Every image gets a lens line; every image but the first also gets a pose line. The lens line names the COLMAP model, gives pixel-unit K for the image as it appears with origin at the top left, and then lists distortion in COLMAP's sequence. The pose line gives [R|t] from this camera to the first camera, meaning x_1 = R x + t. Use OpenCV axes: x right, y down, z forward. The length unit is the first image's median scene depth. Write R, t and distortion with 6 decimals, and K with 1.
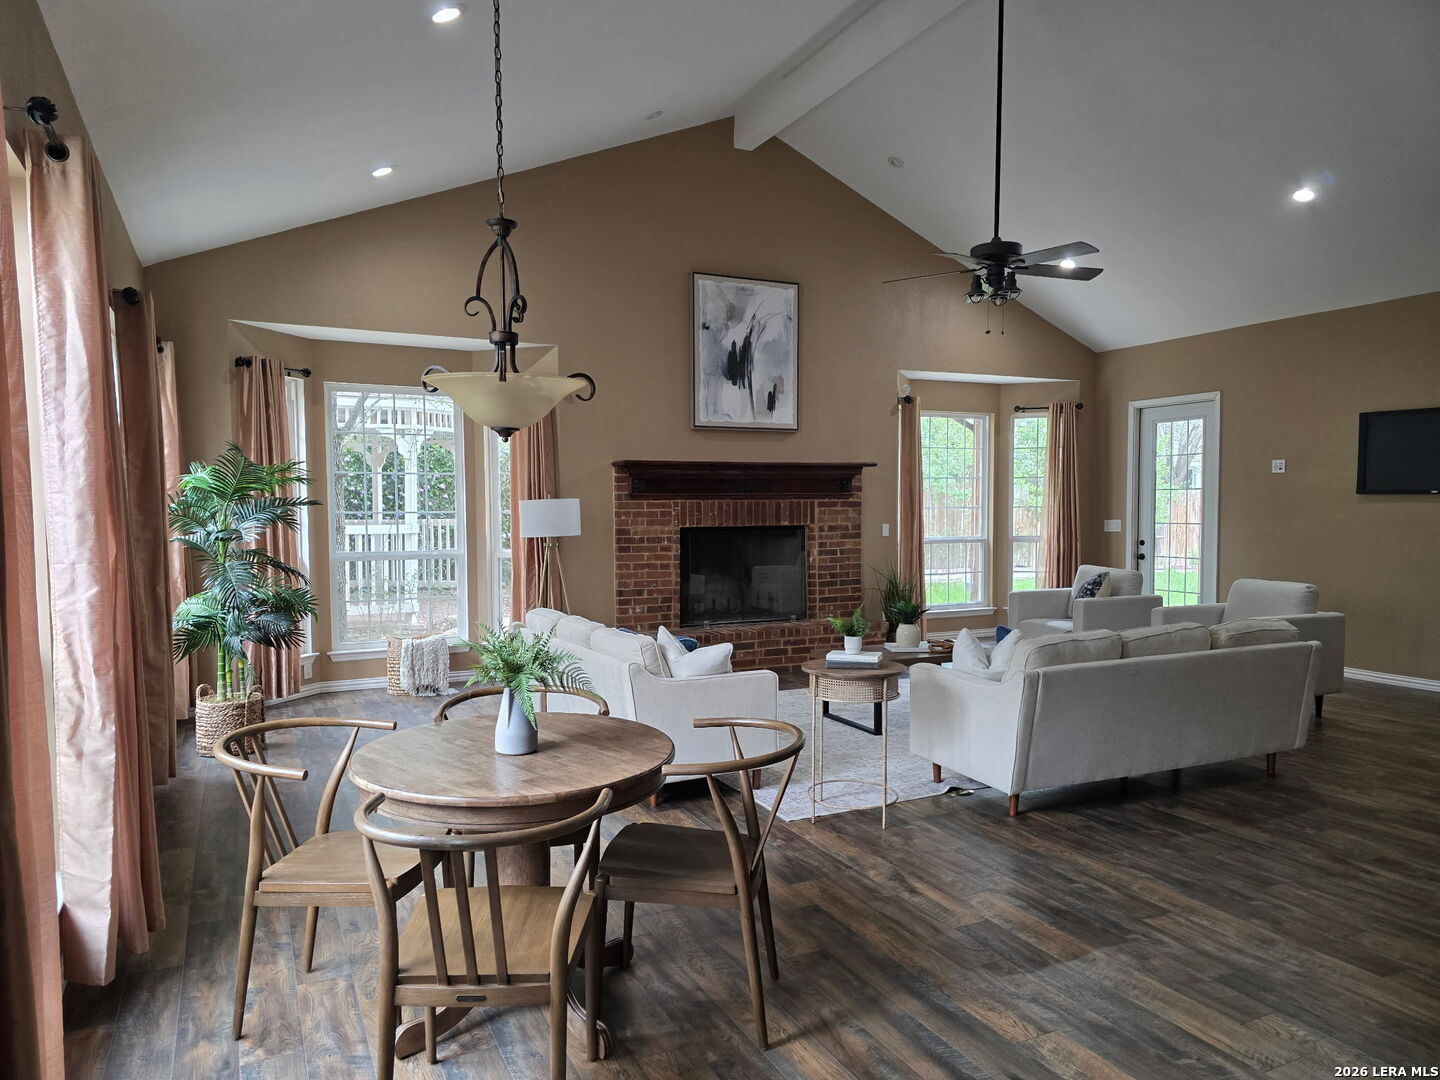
lens RADIAL K [[975.3, 0, 714.2], [0, 975.3, 571.7], [0, 0, 1]] dist [0.039568, -0.023153]
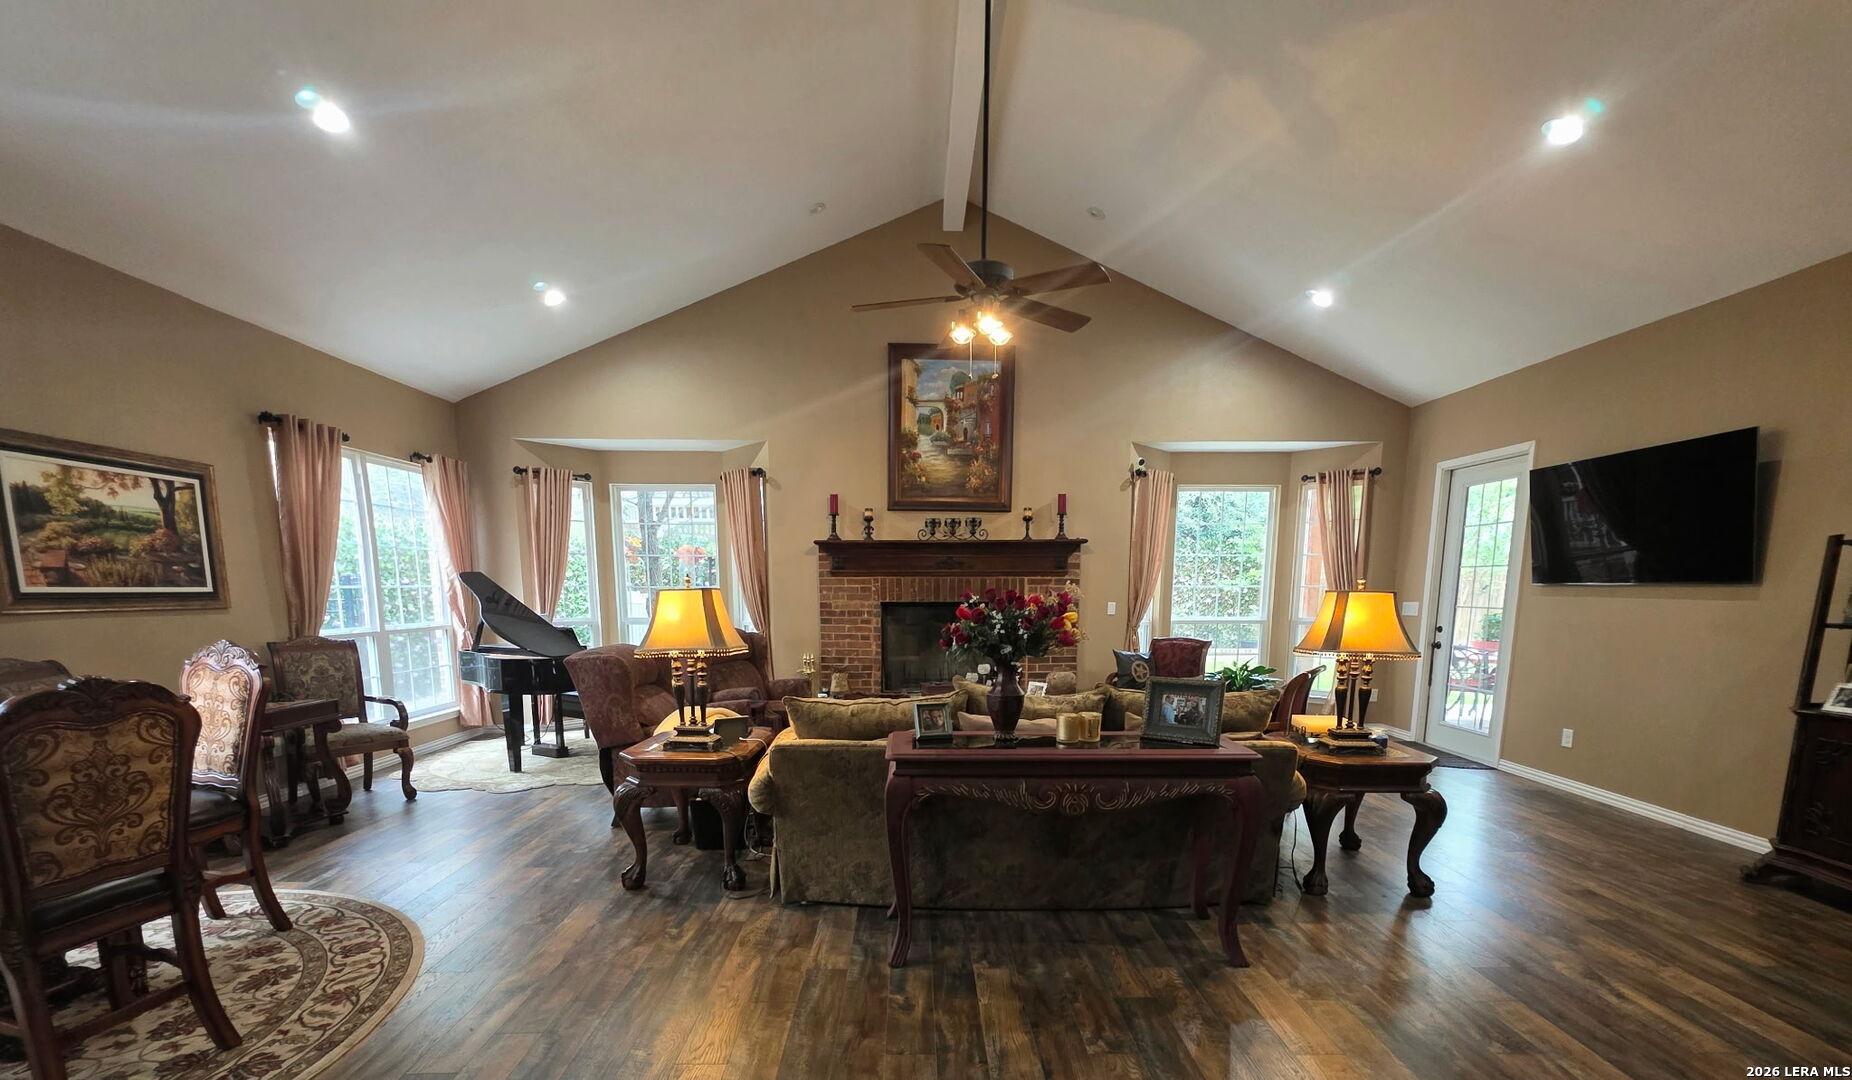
lens RADIAL K [[746.8, 0, 925.3], [0, 746.8, 696.5], [0, 0, 1]] dist [-0.007710, -0.000359]
pose [[0.904166, 0.066592, -0.421959, 0.362841], [-0.033912, 0.995847, 0.084495, -0.012175], [0.425833, -0.062088, 0.902669, 0.254801]]
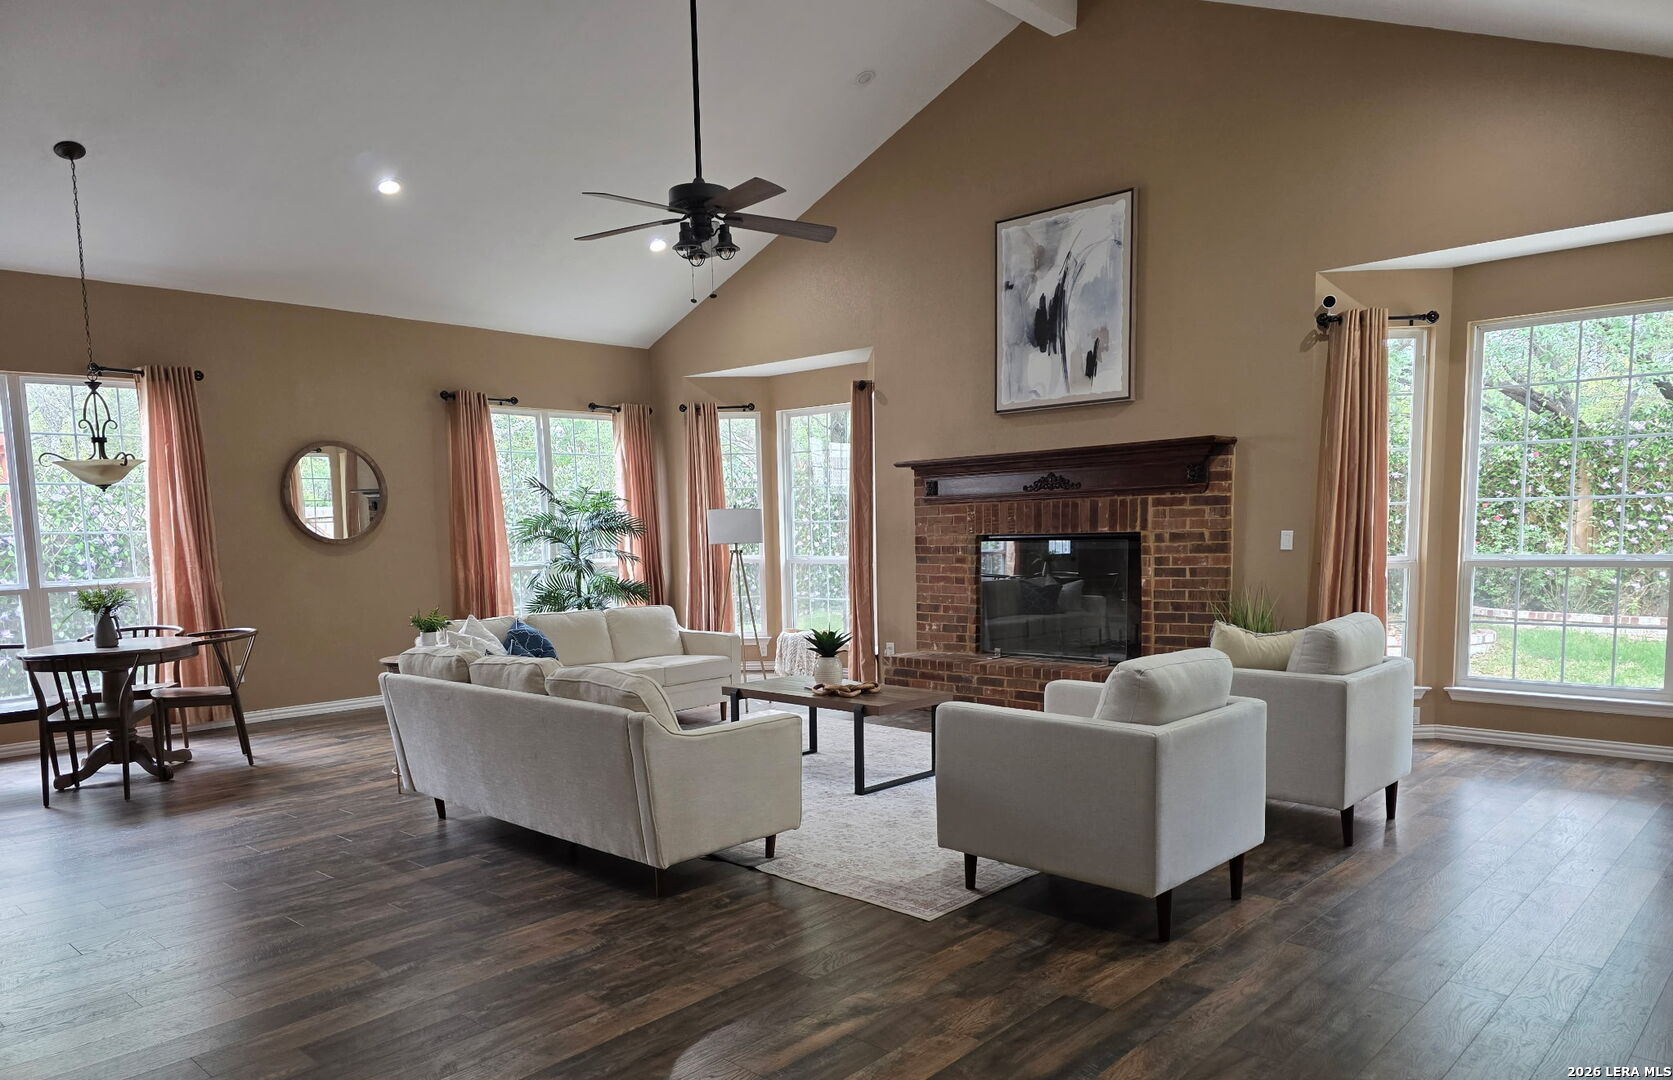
lens RADIAL K [[1120.6, 0, 804.7], [0, 1120.6, 665.7], [0, 0, 1]] dist [0.009988, -0.009659]
pose [[0.347270, 0.111740, -0.931084, 0.817736], [-0.042807, 0.993729, 0.103293, -0.026258], [0.936788, 0.003987, 0.349876, 0.508588]]
